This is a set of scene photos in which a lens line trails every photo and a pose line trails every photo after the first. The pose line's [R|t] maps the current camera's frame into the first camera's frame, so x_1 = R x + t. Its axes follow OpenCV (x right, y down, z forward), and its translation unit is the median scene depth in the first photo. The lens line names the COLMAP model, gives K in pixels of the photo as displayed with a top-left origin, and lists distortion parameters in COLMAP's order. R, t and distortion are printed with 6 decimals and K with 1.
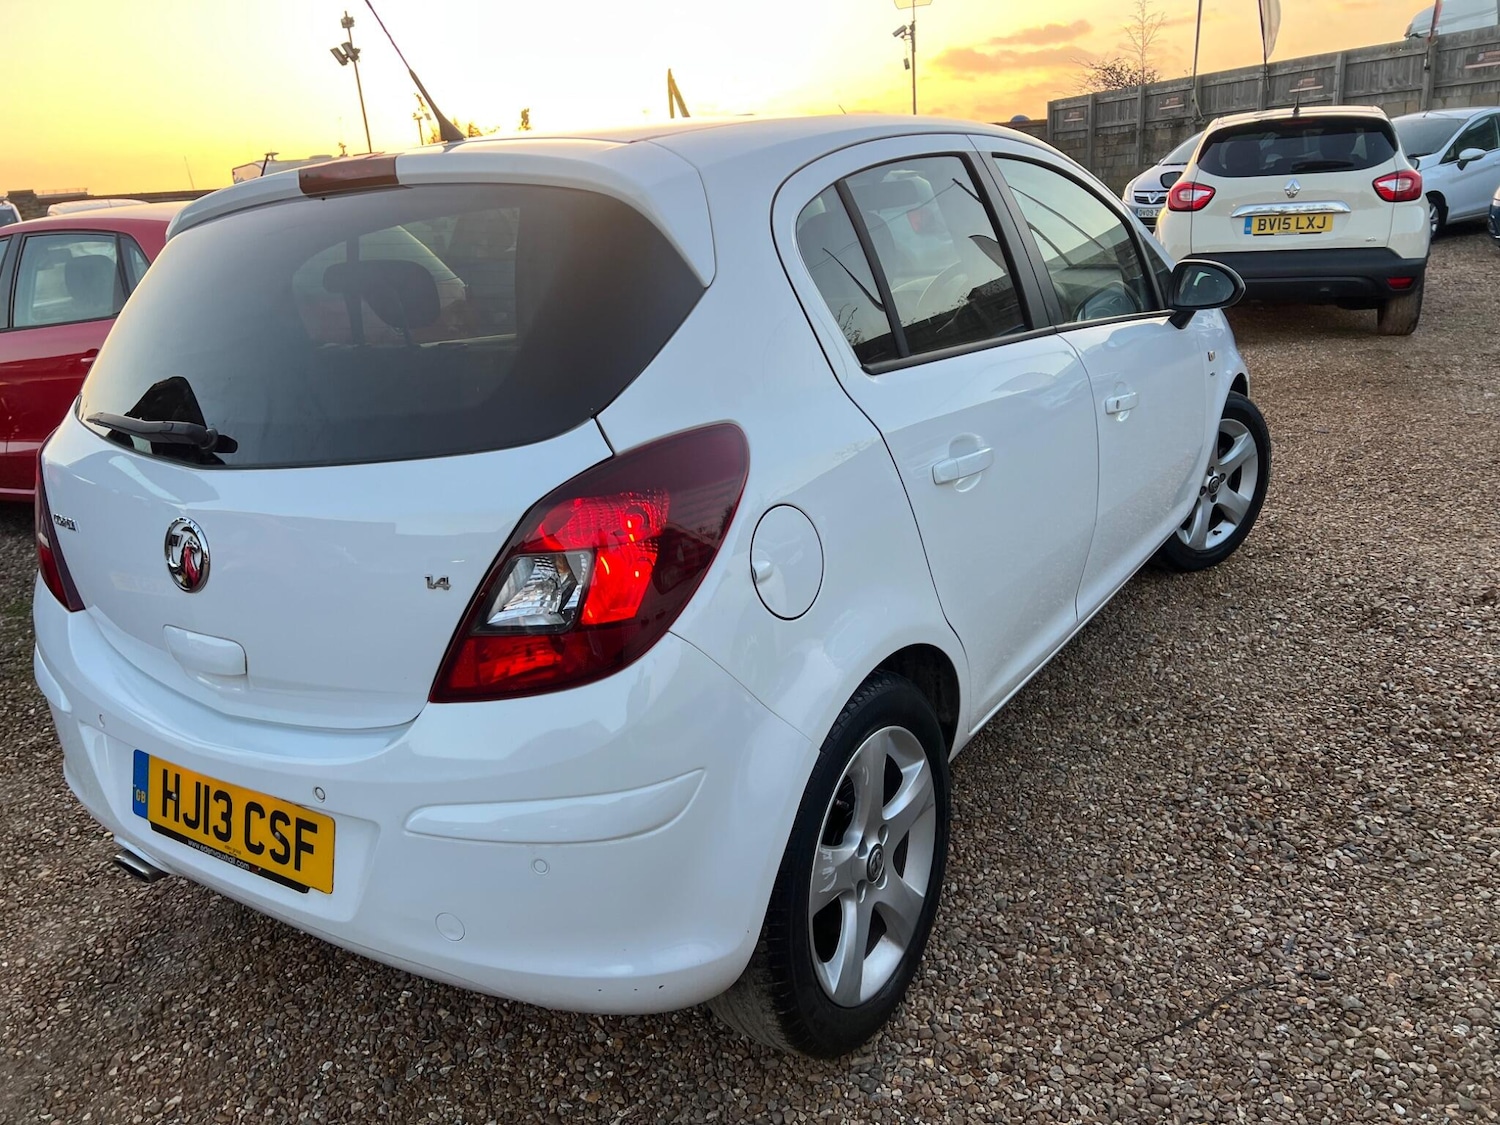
lens RADIAL K [[1126.2, 0, 728.2], [0, 1126.2, 570.7], [0, 0, 1]] dist [0.061196, -0.066723]
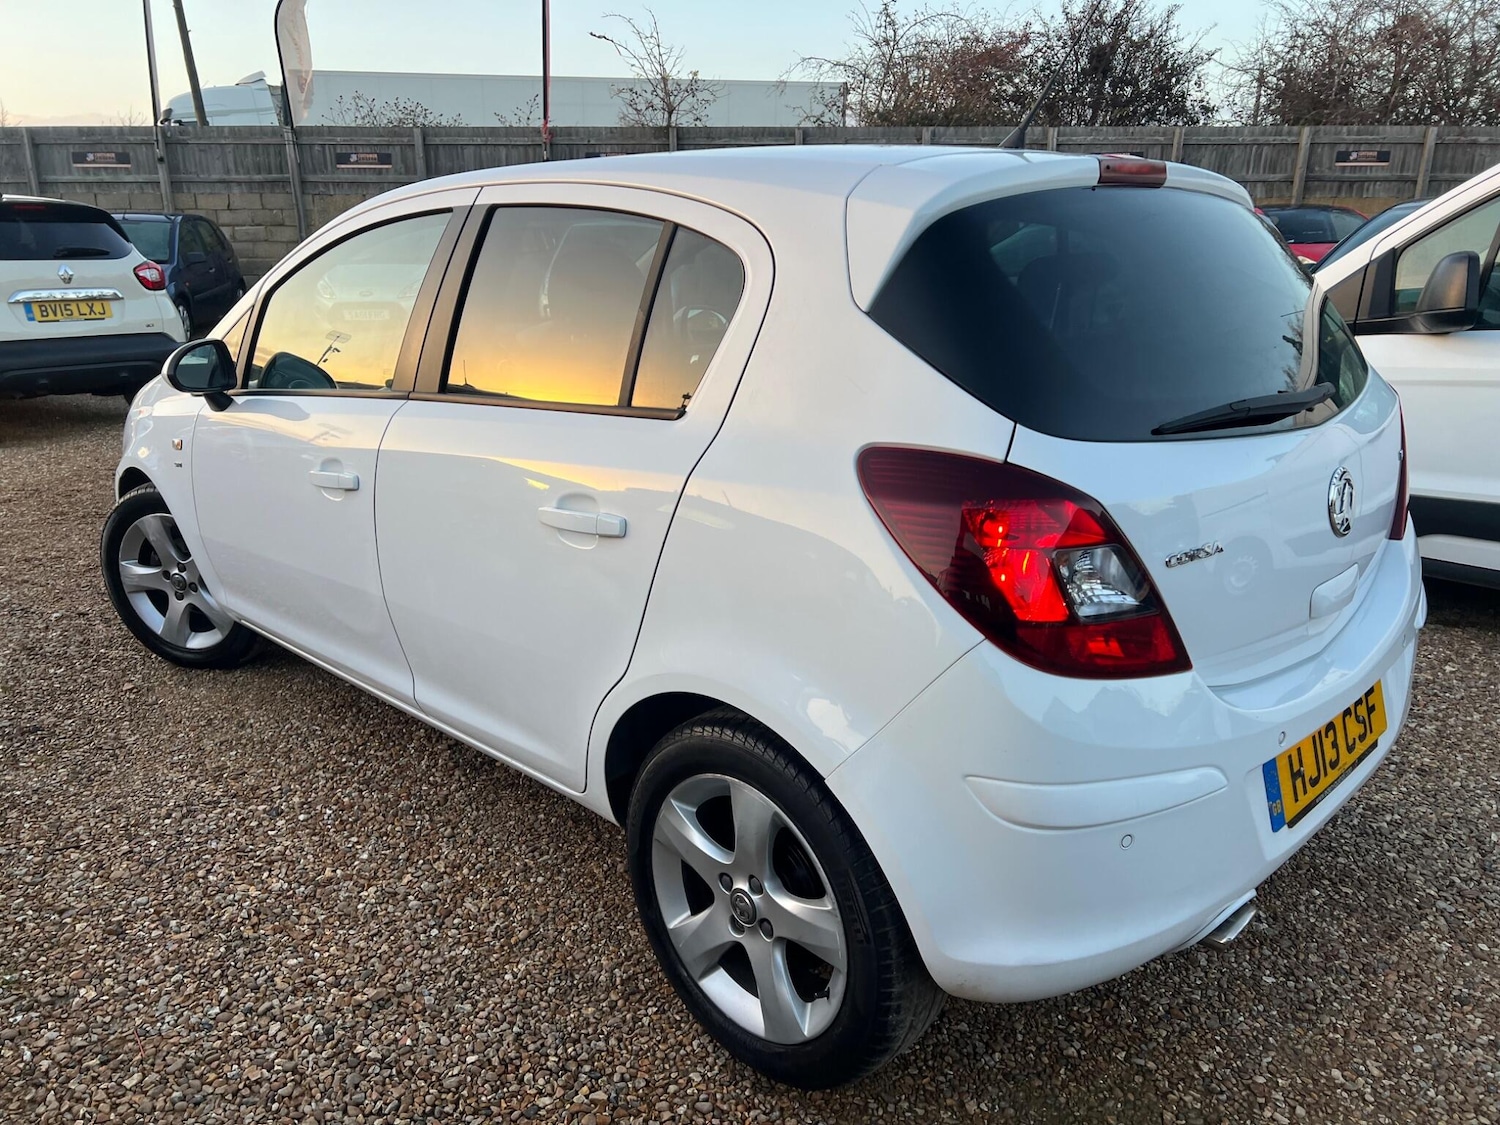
lens RADIAL K [[1126.2, 0, 742.7], [0, 1126.2, 573.0], [0, 0, 1]] dist [0.061196, -0.066723]
pose [[0.196341, -0.216425, 0.956353, -1.299903], [0.306934, 0.939886, 0.149685, -0.228700], [-0.931258, 0.264148, 0.250967, 1.007113]]
